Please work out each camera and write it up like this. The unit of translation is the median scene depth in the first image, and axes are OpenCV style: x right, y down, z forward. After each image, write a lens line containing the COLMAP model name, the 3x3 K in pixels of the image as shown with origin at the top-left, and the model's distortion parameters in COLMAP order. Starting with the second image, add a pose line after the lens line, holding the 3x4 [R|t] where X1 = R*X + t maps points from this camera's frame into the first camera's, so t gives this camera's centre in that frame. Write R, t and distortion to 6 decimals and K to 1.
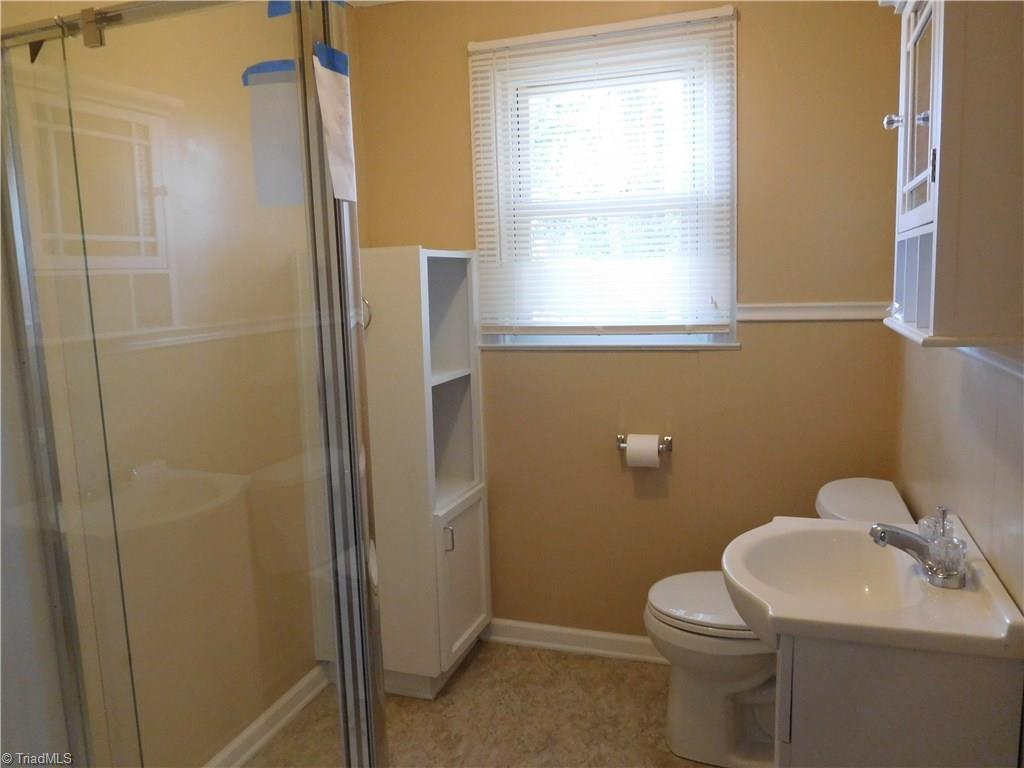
lens RADIAL K [[767.0, 0, 510.0], [0, 767.0, 384.1], [0, 0, 1]] dist [-0.007436, -0.001764]
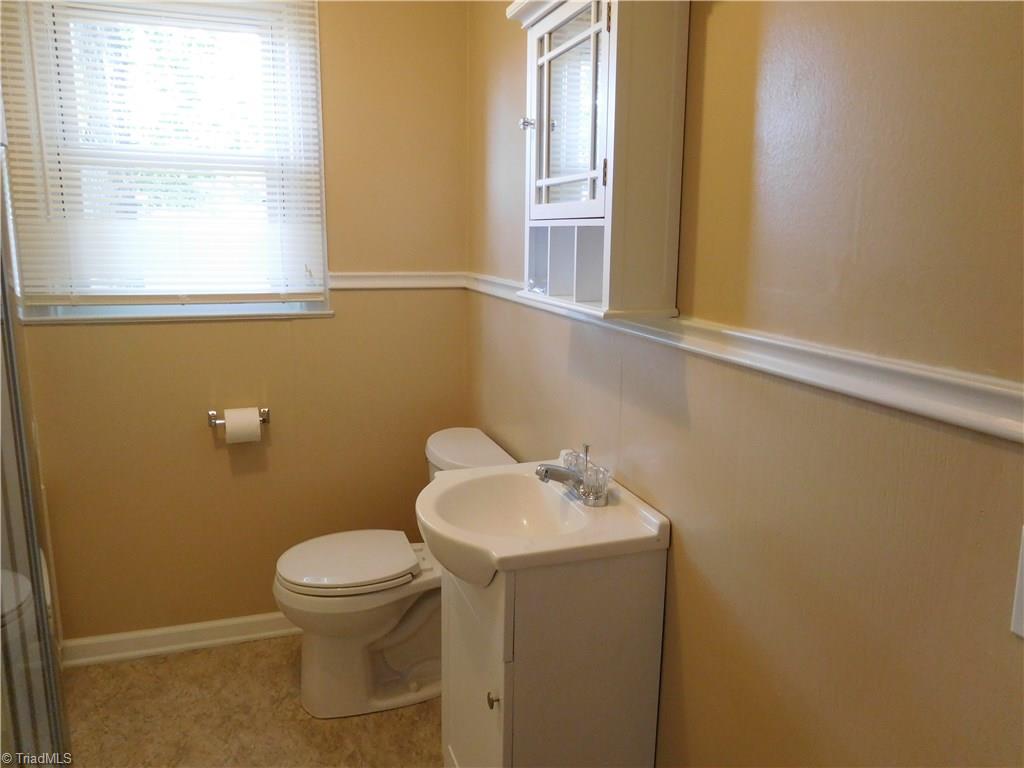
lens RADIAL K [[767.0, 0, 510.2], [0, 767.0, 383.5], [0, 0, 1]] dist [-0.007436, -0.001764]
pose [[0.788358, -0.078128, 0.610236, -0.146910], [0.046763, 0.996644, 0.067187, -0.014223], [-0.613437, -0.024431, 0.789365, 0.042649]]
